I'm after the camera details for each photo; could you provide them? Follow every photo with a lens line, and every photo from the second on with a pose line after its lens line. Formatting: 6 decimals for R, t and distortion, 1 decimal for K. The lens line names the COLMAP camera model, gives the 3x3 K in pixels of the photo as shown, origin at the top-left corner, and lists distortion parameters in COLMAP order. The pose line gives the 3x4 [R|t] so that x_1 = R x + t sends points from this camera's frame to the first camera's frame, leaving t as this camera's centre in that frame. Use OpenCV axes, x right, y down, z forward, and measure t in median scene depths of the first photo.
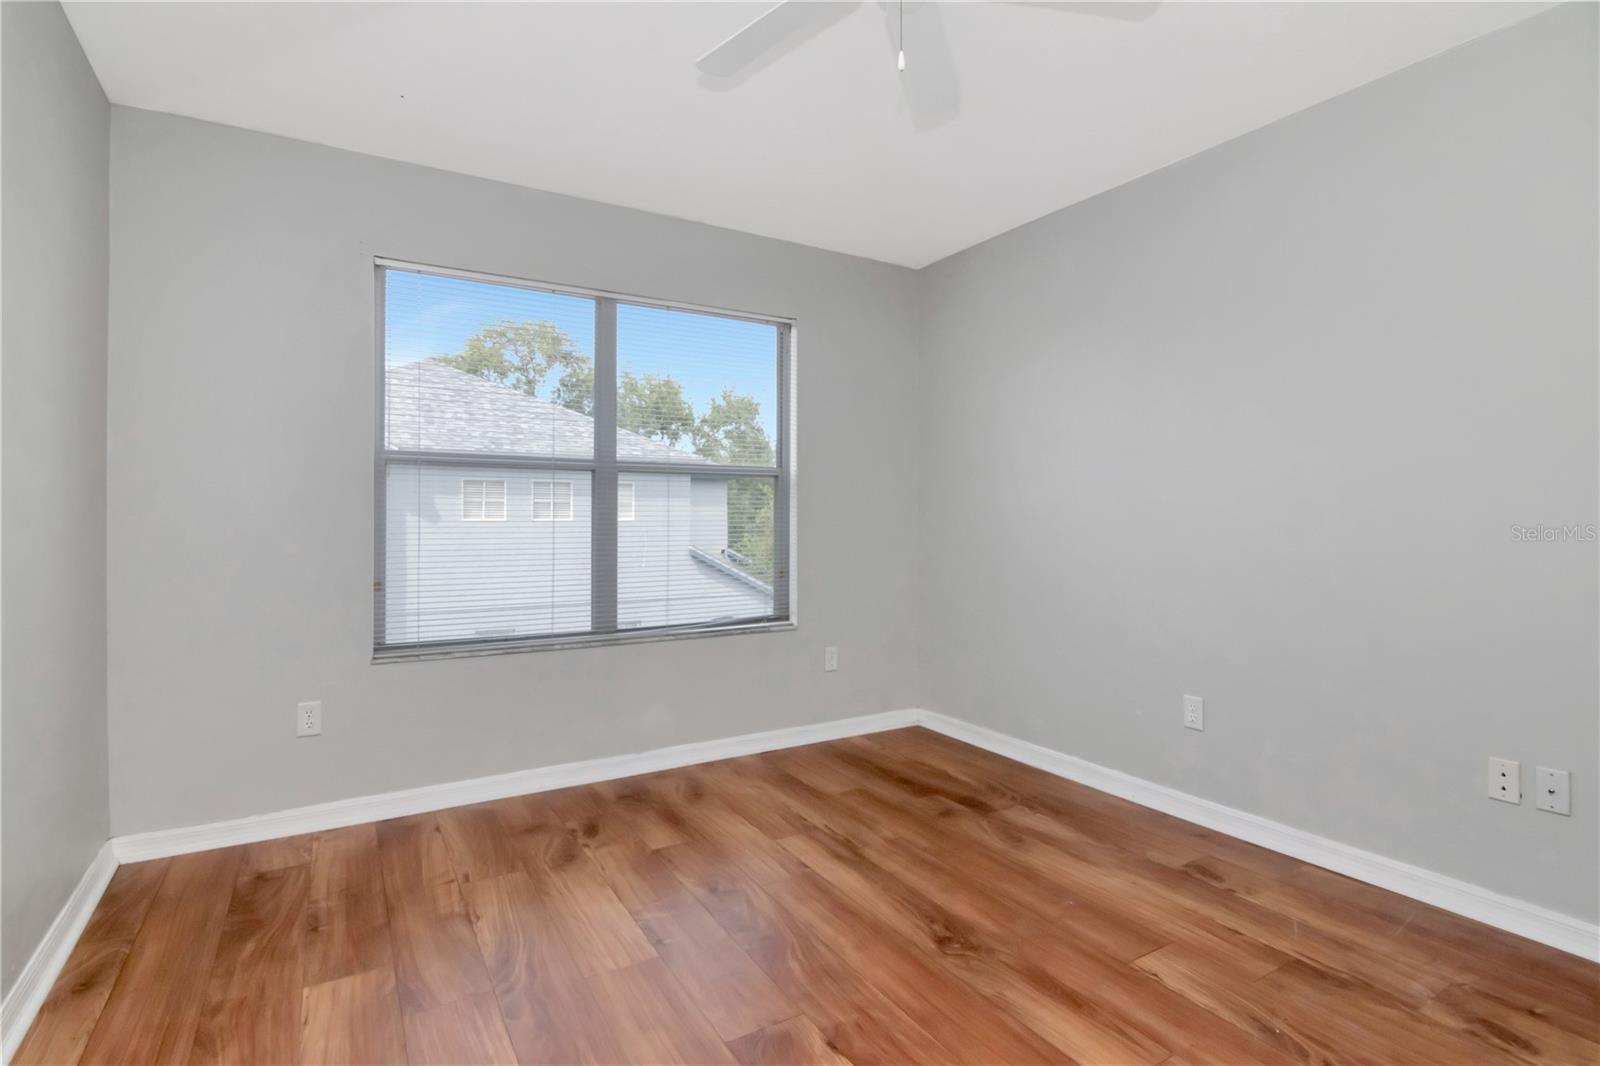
lens RADIAL K [[775.0, 0, 800.4], [0, 775.0, 527.6], [0, 0, 1]] dist [0.002963, -0.004750]
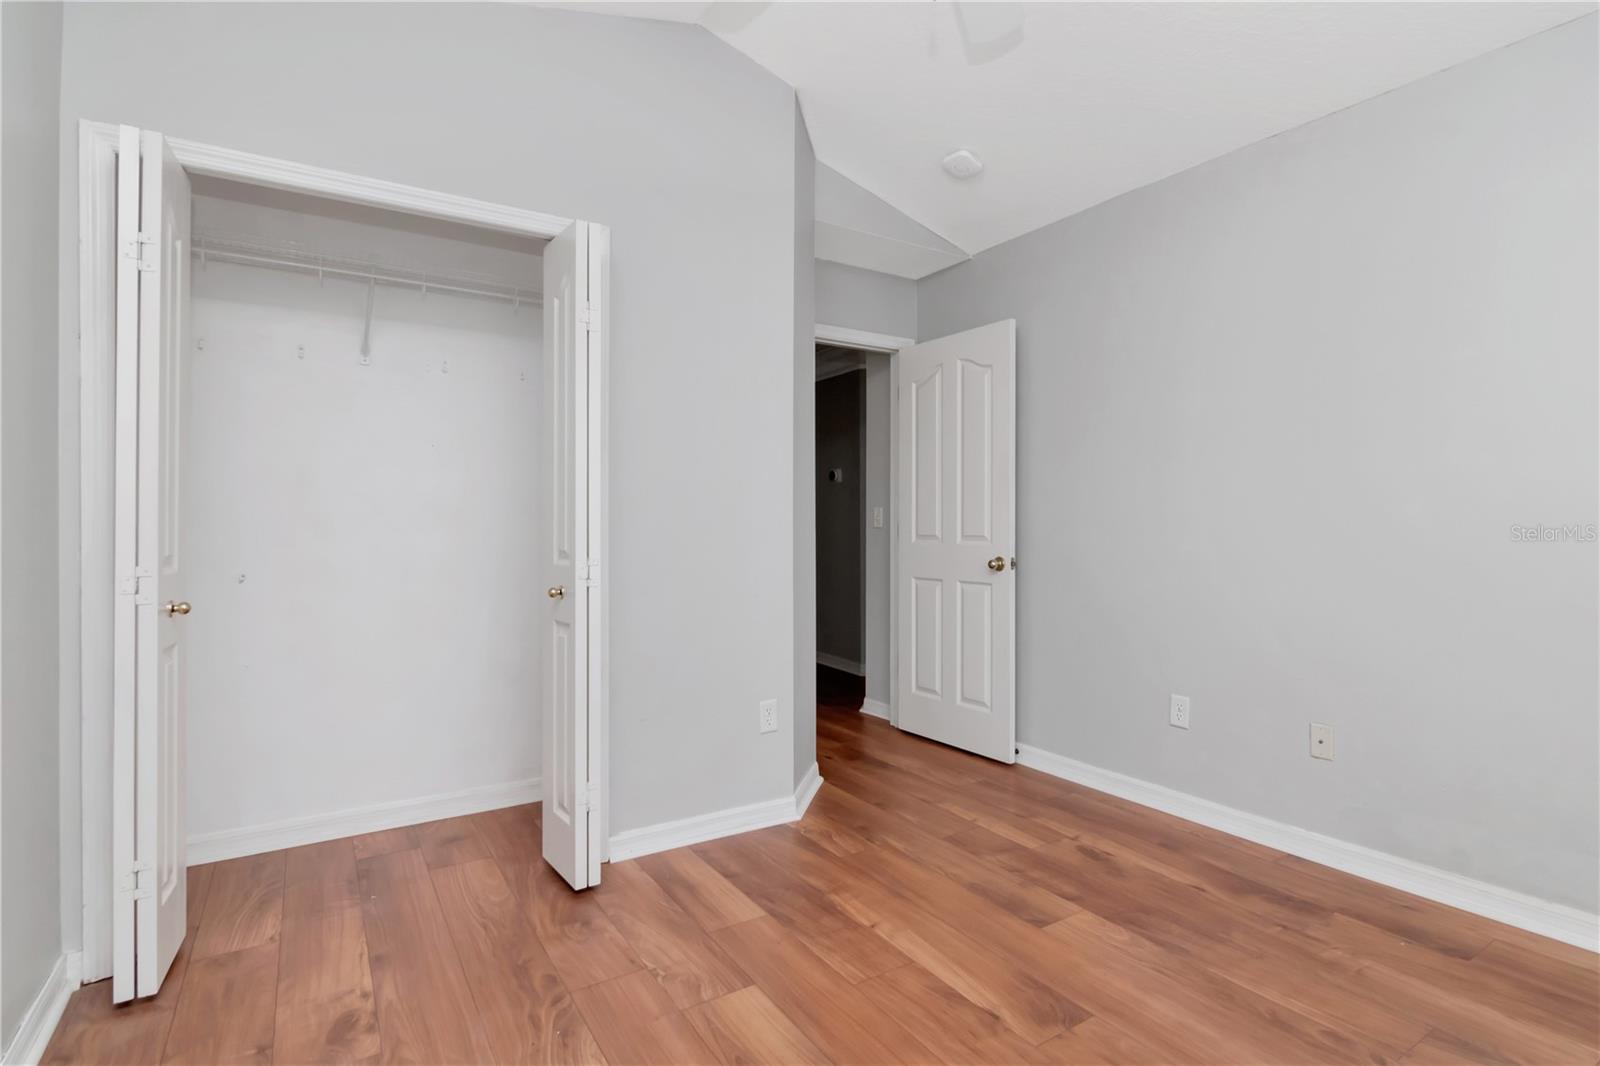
lens RADIAL K [[775.0, 0, 800.4], [0, 775.0, 527.6], [0, 0, 1]] dist [0.002963, -0.004750]
pose [[-0.999842, -0.001159, -0.017713, 0.318400], [-0.001323, 0.999957, 0.009212, -0.017022], [0.017702, 0.009234, -0.999801, 1.996931]]
